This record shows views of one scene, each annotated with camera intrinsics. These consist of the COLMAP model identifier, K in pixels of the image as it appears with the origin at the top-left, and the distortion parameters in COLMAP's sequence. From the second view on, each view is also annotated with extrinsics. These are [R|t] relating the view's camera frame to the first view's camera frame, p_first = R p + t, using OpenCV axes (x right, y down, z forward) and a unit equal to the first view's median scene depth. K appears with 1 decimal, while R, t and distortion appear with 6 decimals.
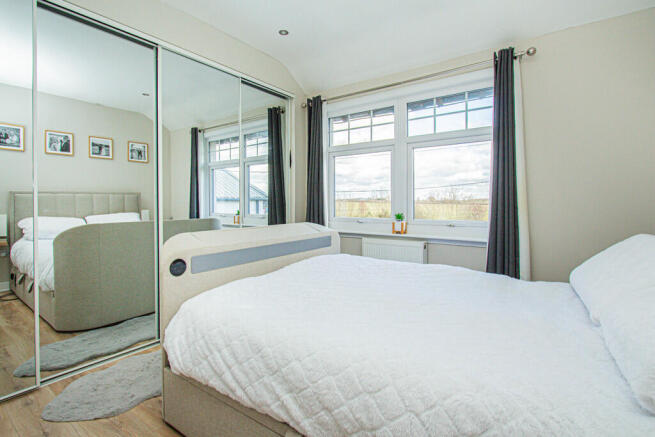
lens RADIAL K [[319.7, 0, 327.9], [0, 319.7, 201.3], [0, 0, 1]] dist [0.001386, 0.000036]
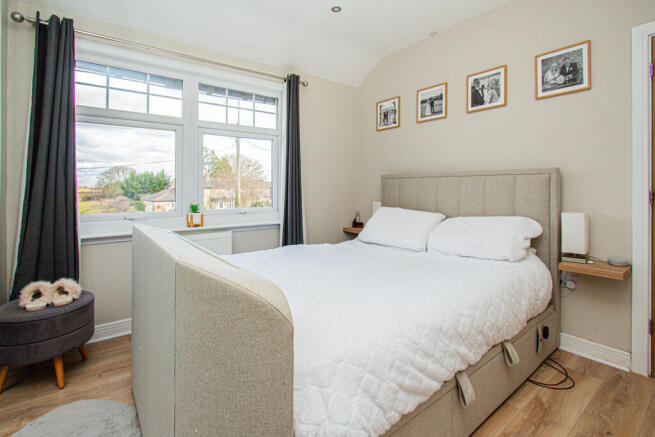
lens RADIAL K [[310.6, 0, 327.7], [0, 310.6, 186.3], [0, 0, 1]] dist [-0.000014, 0.000019]
pose [[0.290498, 0.003161, 0.956870, -0.539545], [0.002542, 0.999988, -0.004075, -0.008452], [-0.956872, 0.003616, 0.290487, 0.427233]]
